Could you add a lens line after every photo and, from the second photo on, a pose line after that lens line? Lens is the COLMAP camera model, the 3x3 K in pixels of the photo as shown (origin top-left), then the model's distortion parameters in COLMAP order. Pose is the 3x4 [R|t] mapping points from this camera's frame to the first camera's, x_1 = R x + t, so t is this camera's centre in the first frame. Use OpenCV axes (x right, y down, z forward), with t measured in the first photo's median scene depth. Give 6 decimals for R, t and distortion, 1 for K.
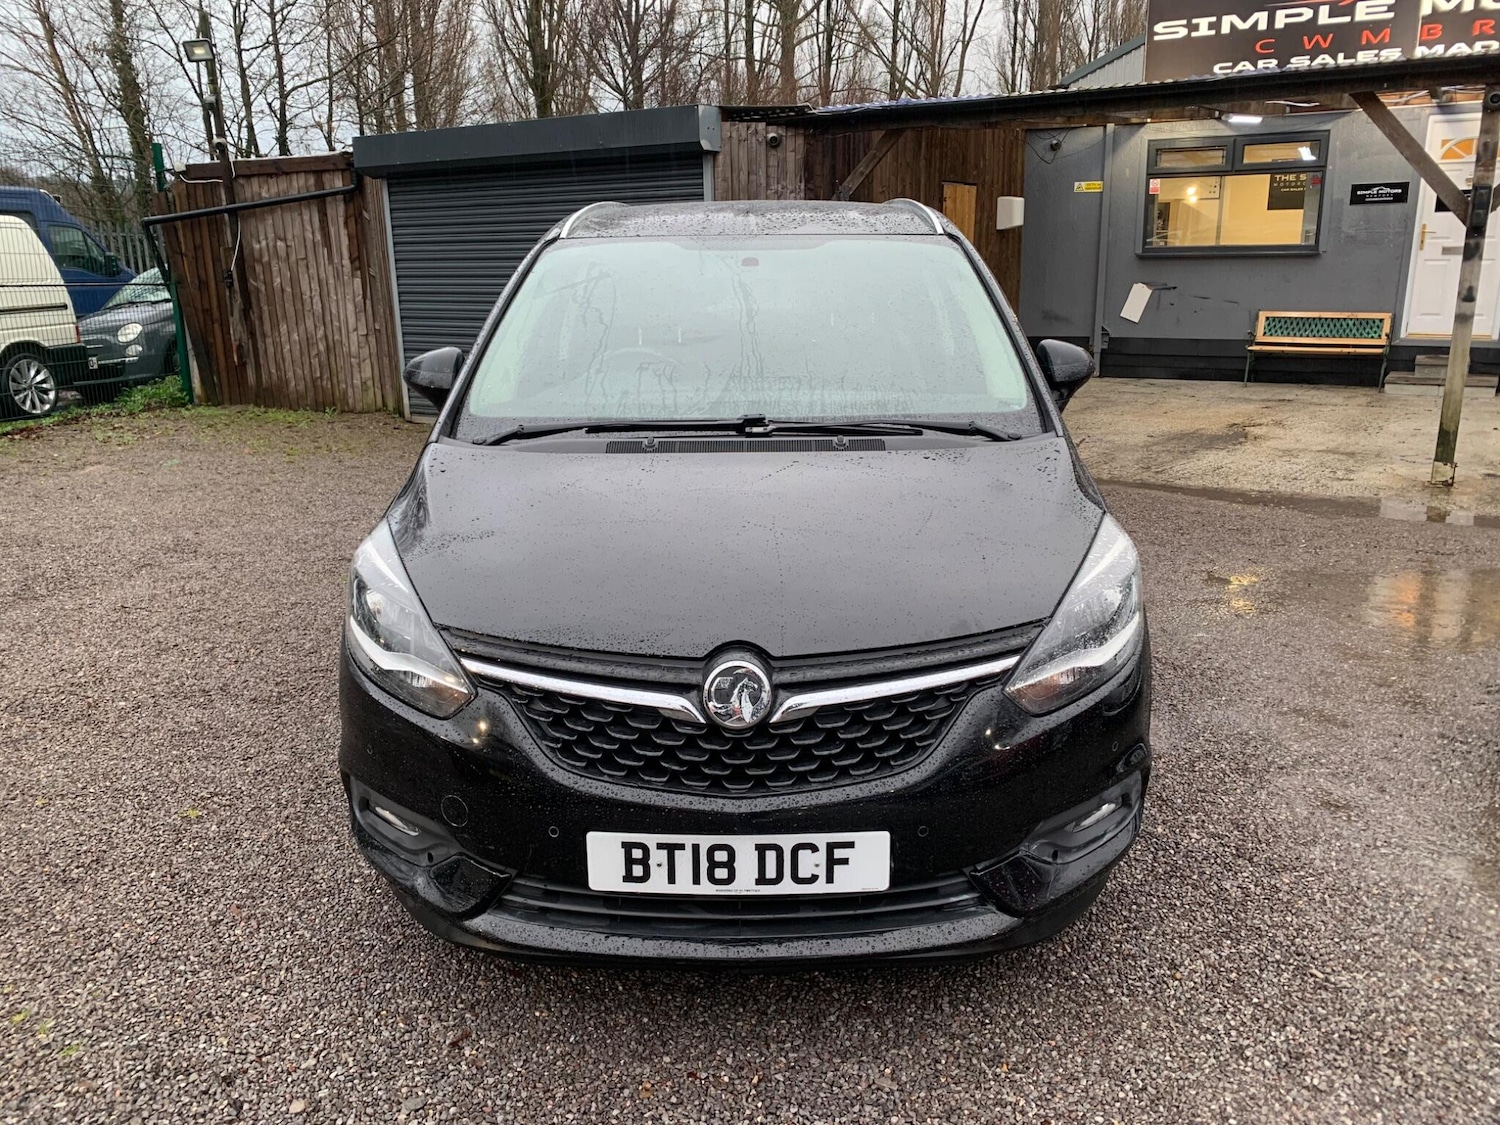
lens RADIAL K [[1154.9, 0, 757.9], [0, 1154.9, 555.6], [0, 0, 1]] dist [0.008370, -0.009154]
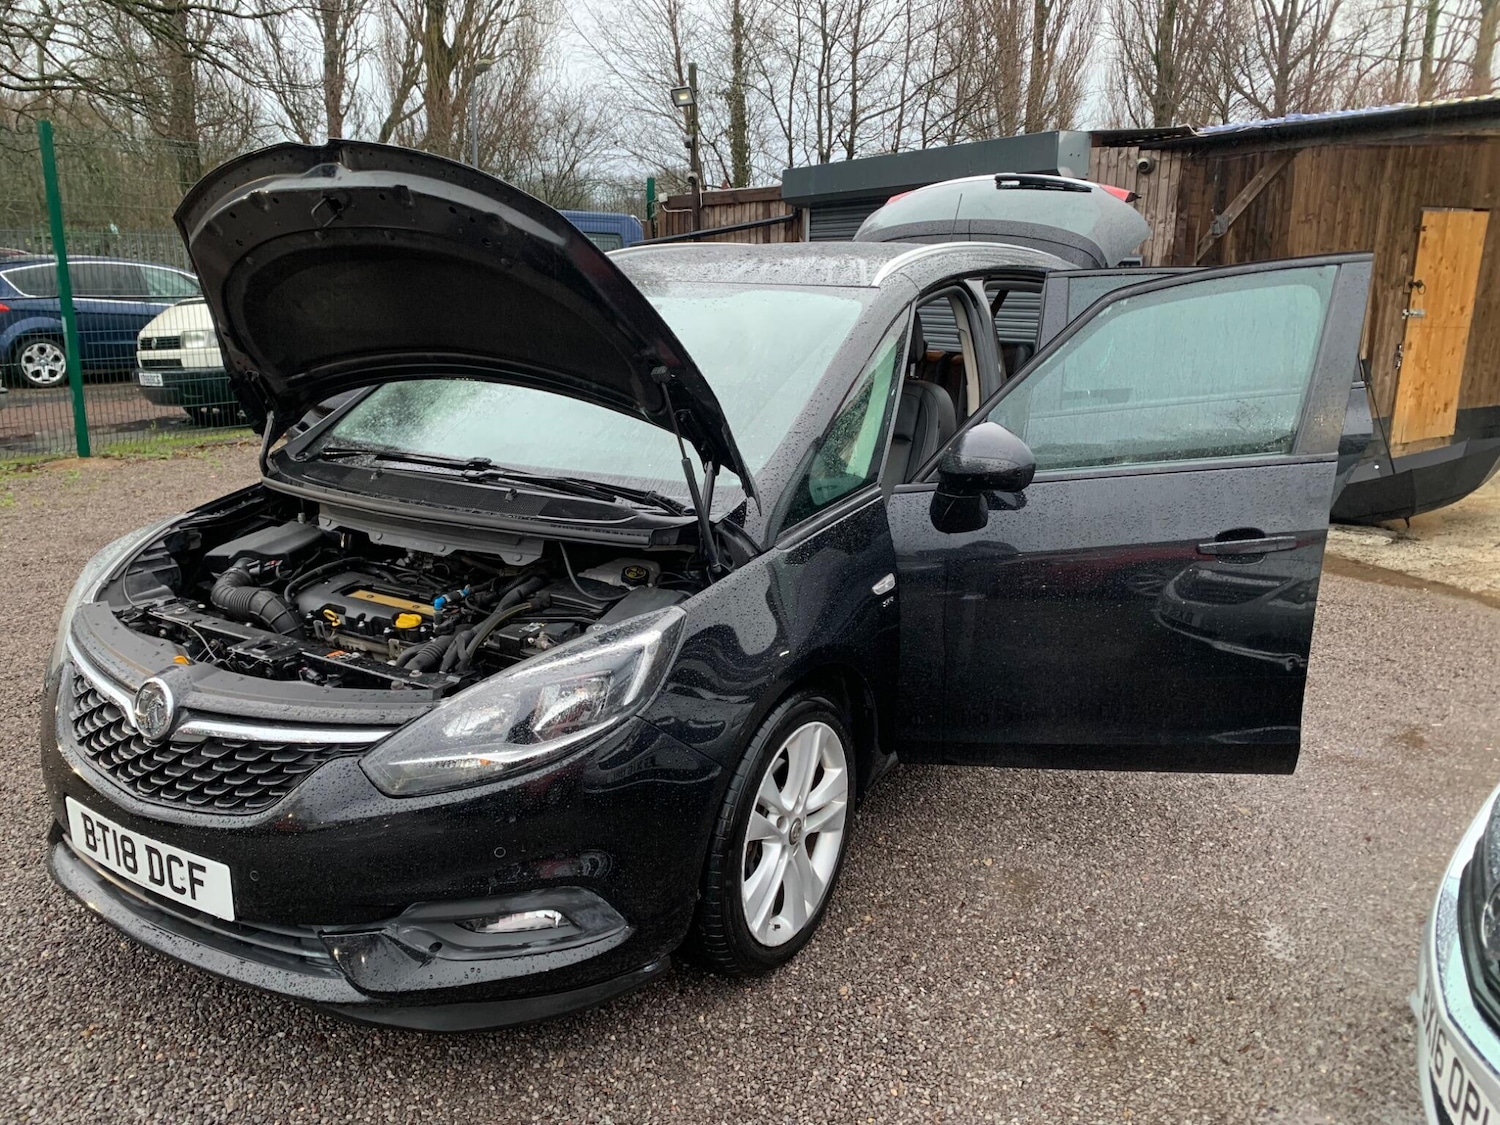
lens RADIAL K [[1154.9, 0, 745.0], [0, 1154.9, 552.7], [0, 0, 1]] dist [0.008370, -0.009154]
pose [[0.860458, 0.142194, -0.489278, 0.752172], [-0.150378, 0.988366, 0.022782, -0.103623], [0.486825, 0.053974, 0.871830, 0.227108]]
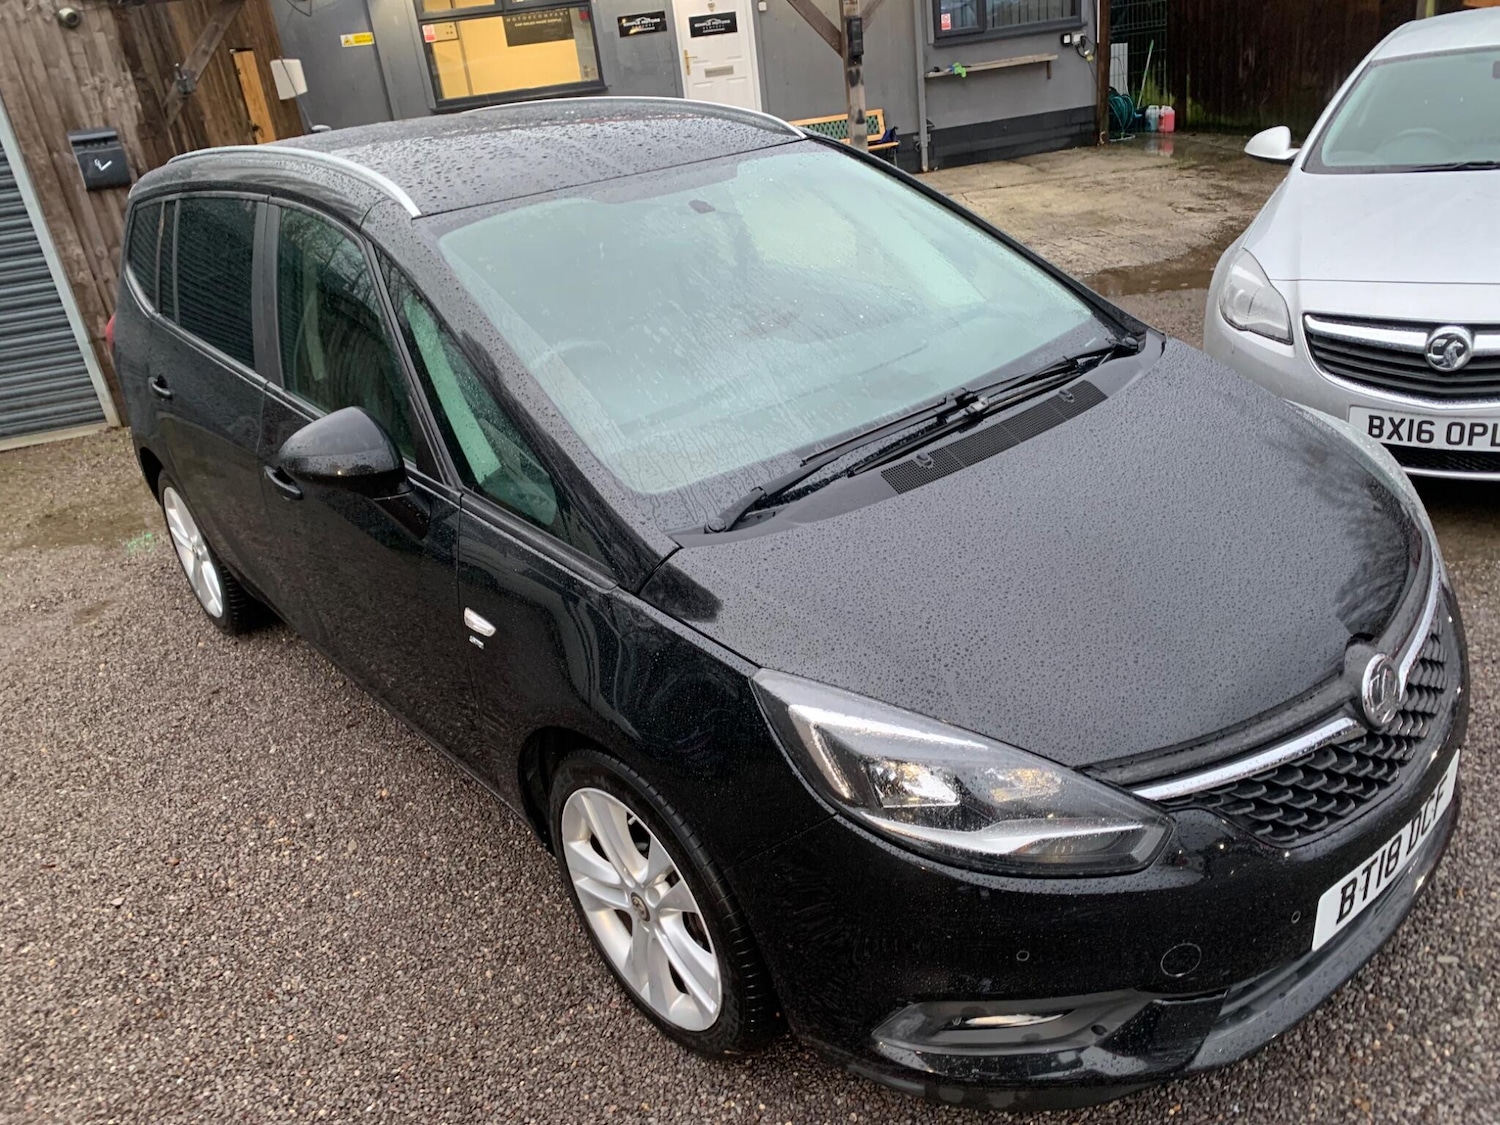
lens RADIAL K [[1154.9, 0, 755.3], [0, 1154.9, 559.3], [0, 0, 1]] dist [0.008370, -0.009154]
pose [[0.740810, -0.345291, 0.576172, -0.684834], [0.267492, 0.938464, 0.218480, -0.243540], [-0.616156, -0.007731, 0.787586, 0.432616]]
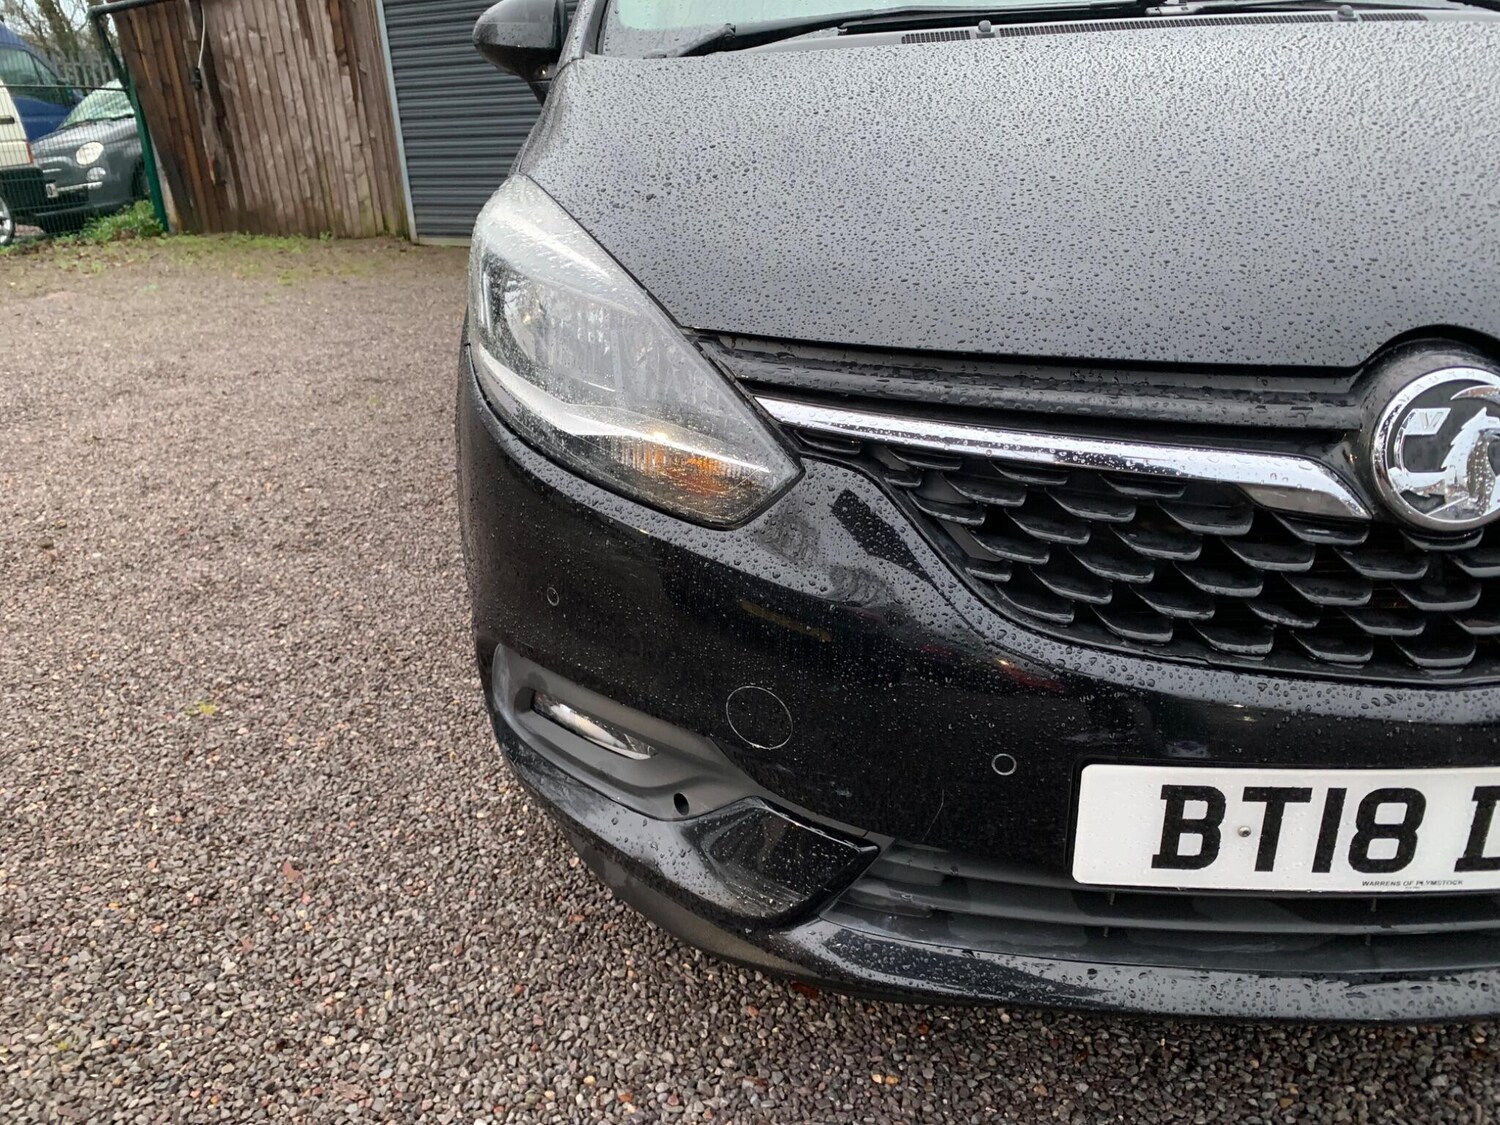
lens RADIAL K [[1154.9, 0, 741.1], [0, 1154.9, 574.3], [0, 0, 1]] dist [0.008370, -0.009154]
pose [[0.999673, -0.021978, -0.013082, -0.208713], [0.023533, 0.990720, 0.133862, 0.078450], [0.010018, -0.134126, 0.990914, 0.431078]]
